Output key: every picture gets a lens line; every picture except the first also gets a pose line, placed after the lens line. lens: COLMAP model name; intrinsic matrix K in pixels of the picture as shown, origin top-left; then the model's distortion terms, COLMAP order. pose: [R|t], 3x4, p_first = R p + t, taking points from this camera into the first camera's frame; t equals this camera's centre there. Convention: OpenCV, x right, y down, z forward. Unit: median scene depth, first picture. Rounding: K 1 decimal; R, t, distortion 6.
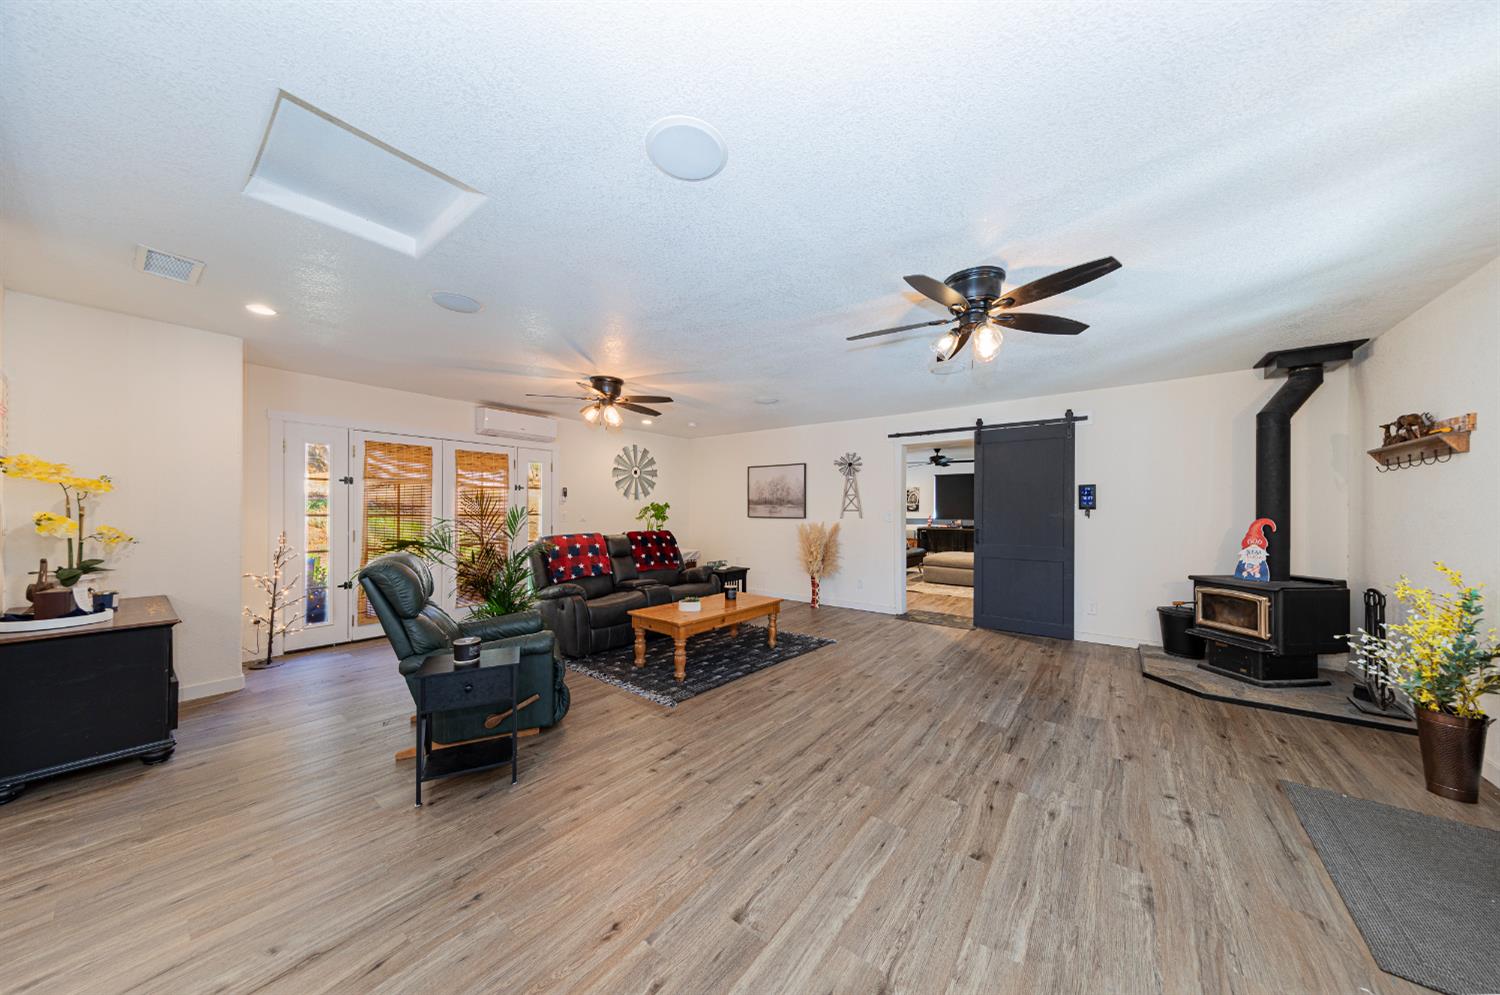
lens RADIAL K [[467.6, 0, 759.0], [0, 467.6, 500.7], [0, 0, 1]] dist [0.017893, -0.000155]
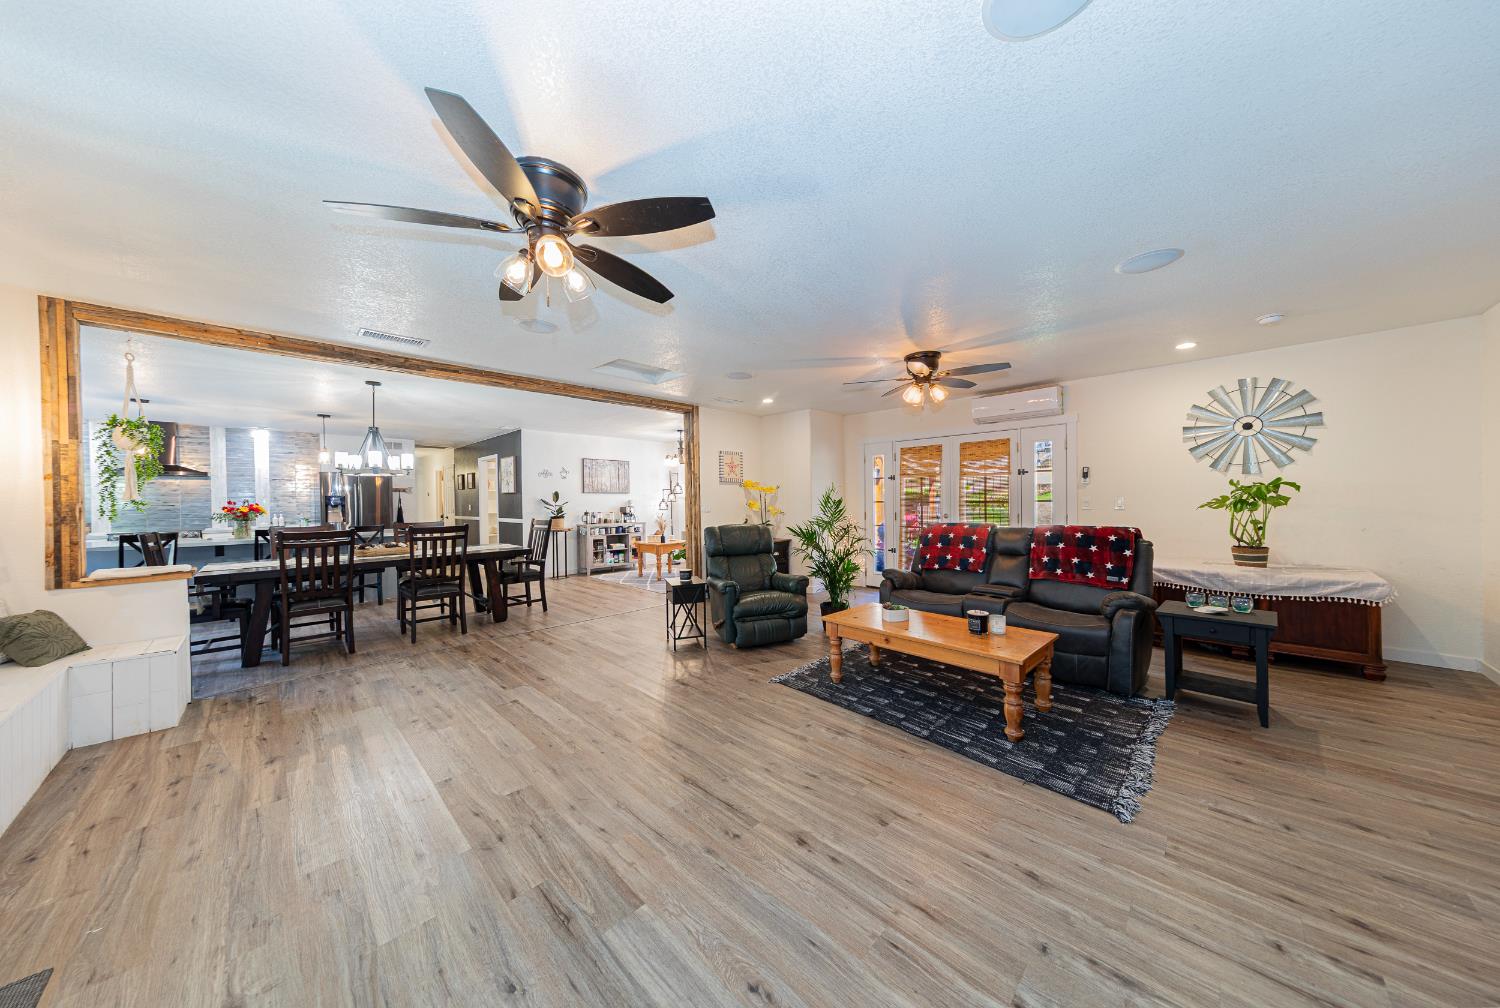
lens RADIAL K [[467.3, 0, 750.0], [0, 467.3, 504.0], [0, 0, 1]] dist [0.007942, -0.000054]
pose [[-0.111311, 0.007229, -0.993759, 0.721523], [0.033514, 0.999432, 0.003516, 0.021719], [0.993220, -0.032914, -0.111490, 0.884469]]
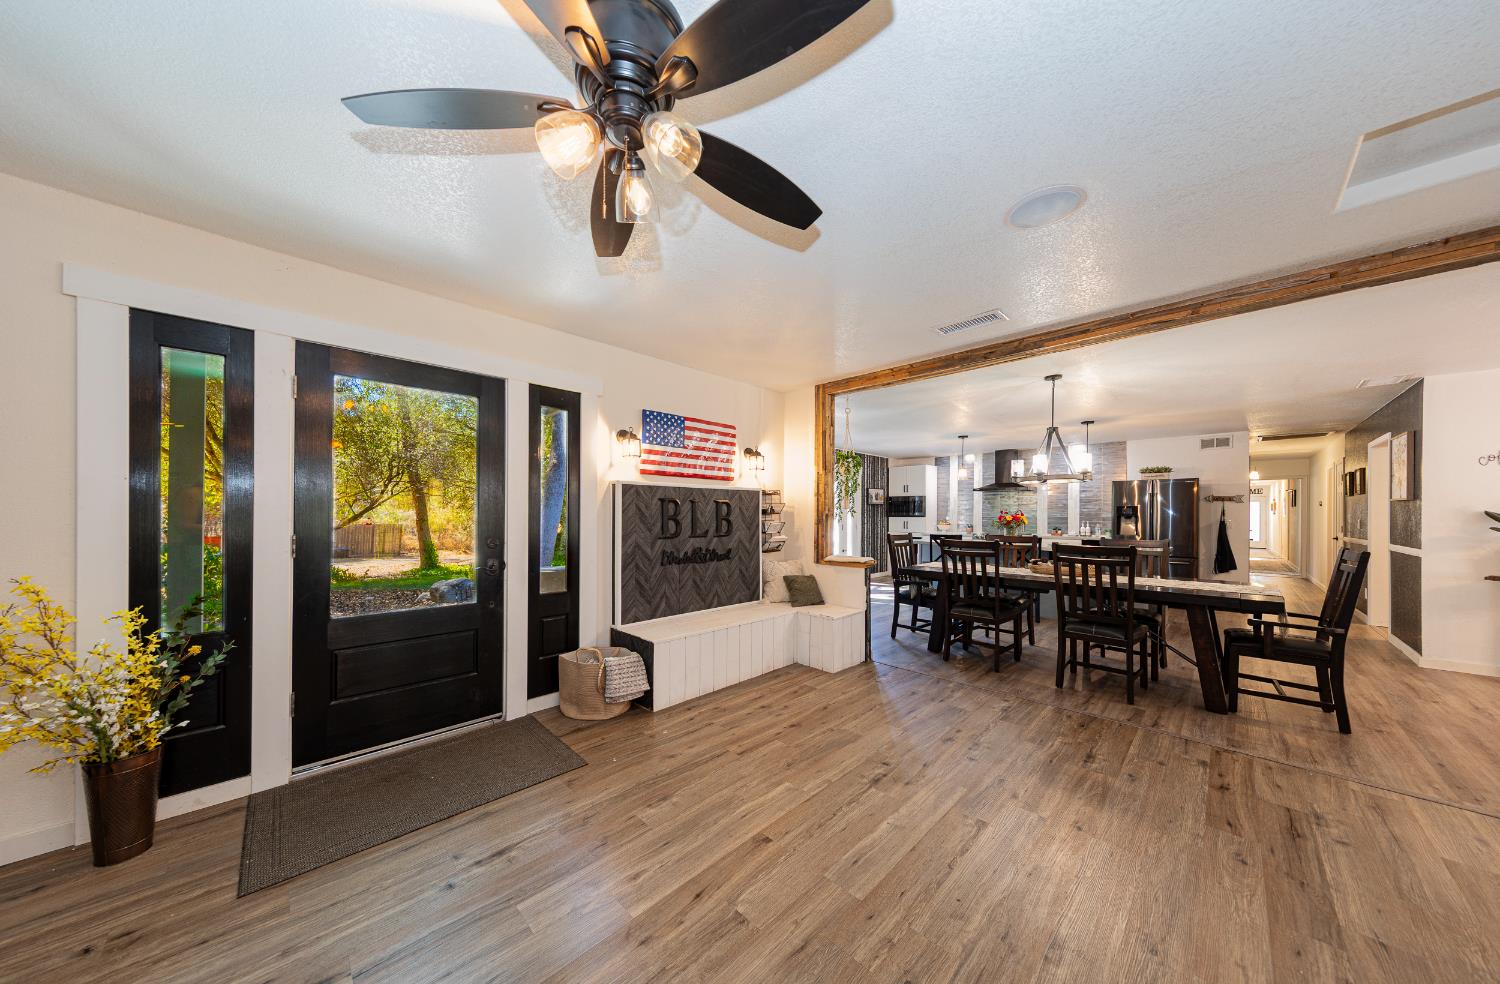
lens RADIAL K [[481.3, 0, 750.0], [0, 481.3, 492.0], [0, 0, 1]] dist [0.001878, 0.000122]
pose [[-0.993229, -0.005194, 0.116059, 0.170993], [-0.013098, 0.997637, -0.067445, 0.028440], [-0.115434, -0.068508, -0.990950, 0.954407]]
